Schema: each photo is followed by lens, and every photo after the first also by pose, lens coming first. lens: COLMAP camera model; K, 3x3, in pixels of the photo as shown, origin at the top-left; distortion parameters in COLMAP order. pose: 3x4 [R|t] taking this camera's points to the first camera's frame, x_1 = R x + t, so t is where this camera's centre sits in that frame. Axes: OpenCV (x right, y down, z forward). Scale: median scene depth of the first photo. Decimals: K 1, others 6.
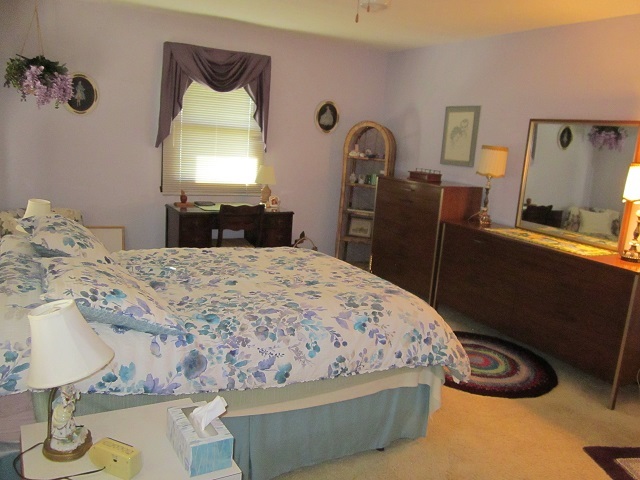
lens RADIAL K [[553.7, 0, 320.5], [0, 553.7, 245.5], [0, 0, 1]] dist [0.028520, -0.001833]
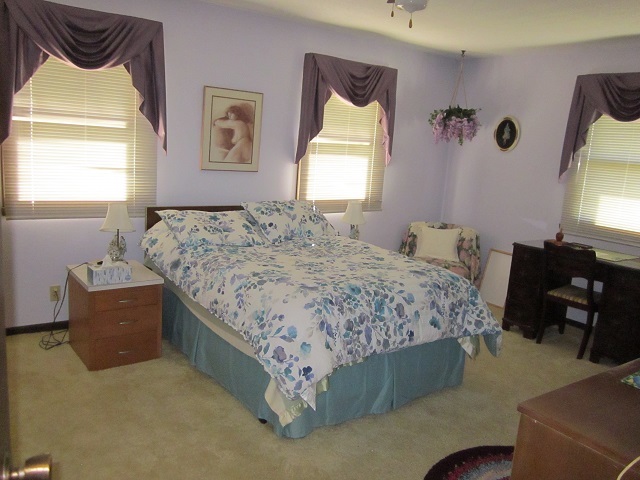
lens RADIAL K [[553.7, 0, 321.4], [0, 553.7, 236.5], [0, 0, 1]] dist [0.028520, -0.001833]
pose [[0.140274, 0.115819, -0.983315, 0.849367], [-0.262287, 0.962001, 0.075892, -0.068066], [0.954740, 0.247266, 0.165322, 0.622048]]
